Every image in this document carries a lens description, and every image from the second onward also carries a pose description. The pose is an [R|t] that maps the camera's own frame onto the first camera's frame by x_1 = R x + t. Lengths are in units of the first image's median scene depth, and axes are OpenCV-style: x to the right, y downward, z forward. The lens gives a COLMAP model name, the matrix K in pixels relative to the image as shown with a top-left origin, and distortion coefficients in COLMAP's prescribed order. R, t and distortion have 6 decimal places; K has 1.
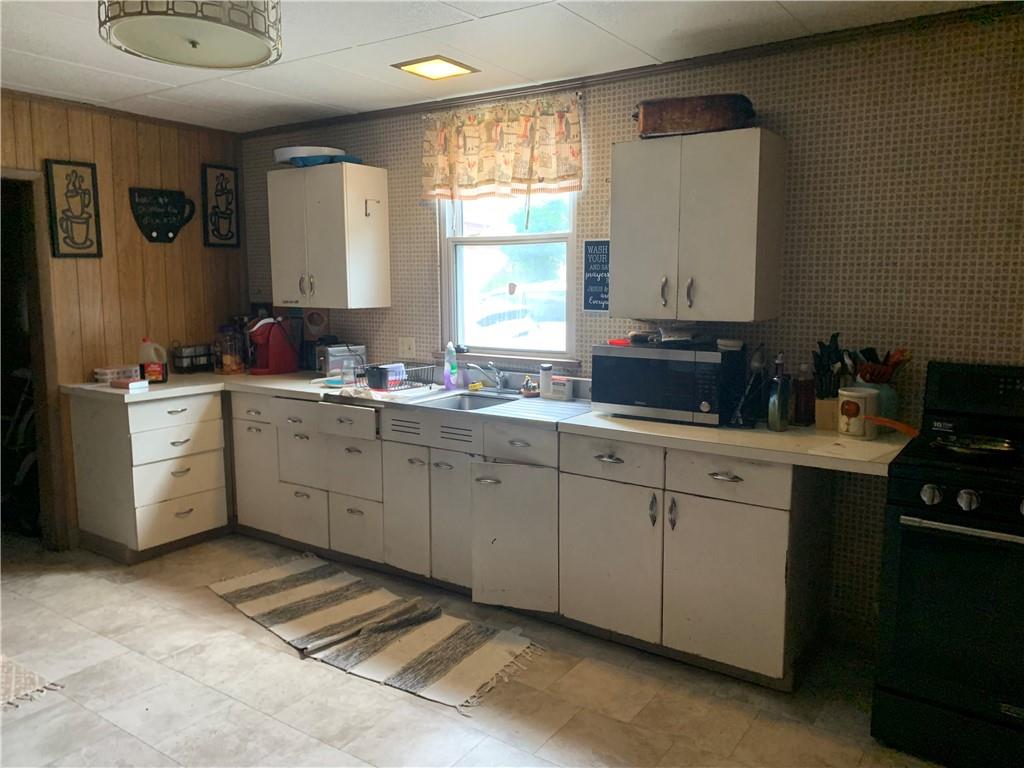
lens RADIAL K [[780.4, 0, 514.9], [0, 780.4, 377.5], [0, 0, 1]] dist [0.063019, -0.061130]
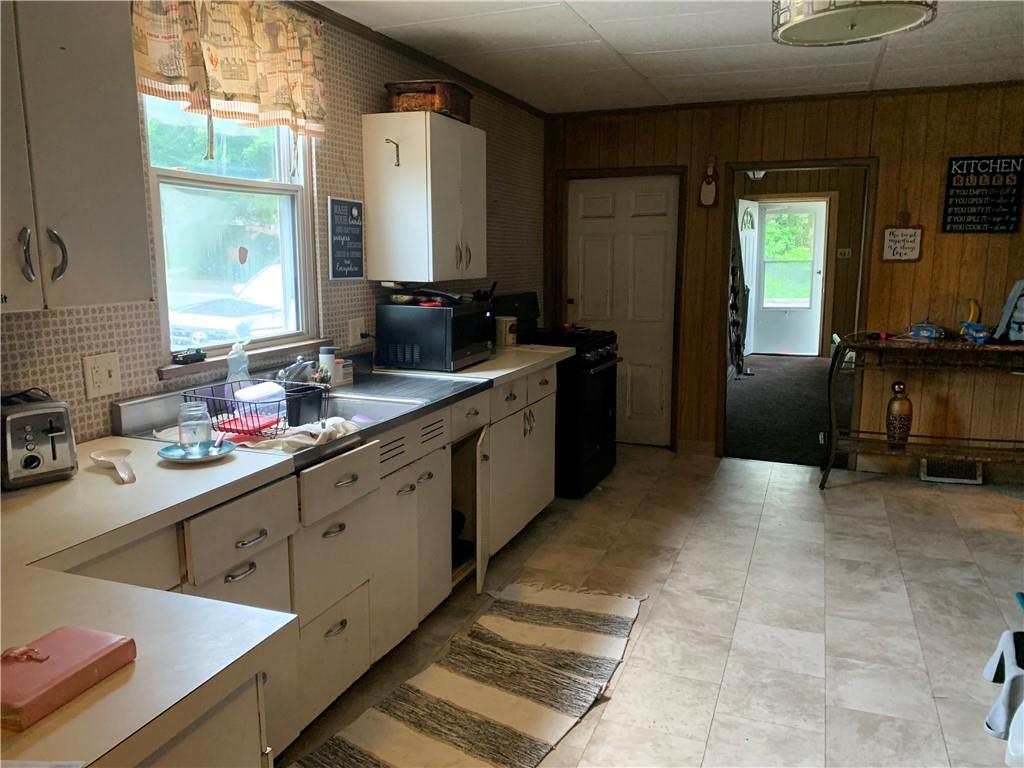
lens RADIAL K [[780.4, 0, 514.9], [0, 780.4, 377.5], [0, 0, 1]] dist [0.063019, -0.061130]
pose [[-0.226333, -0.159270, 0.960940, -1.013581], [0.121918, 0.974151, 0.190175, -0.148904], [-0.966390, 0.160198, -0.201065, 1.231350]]
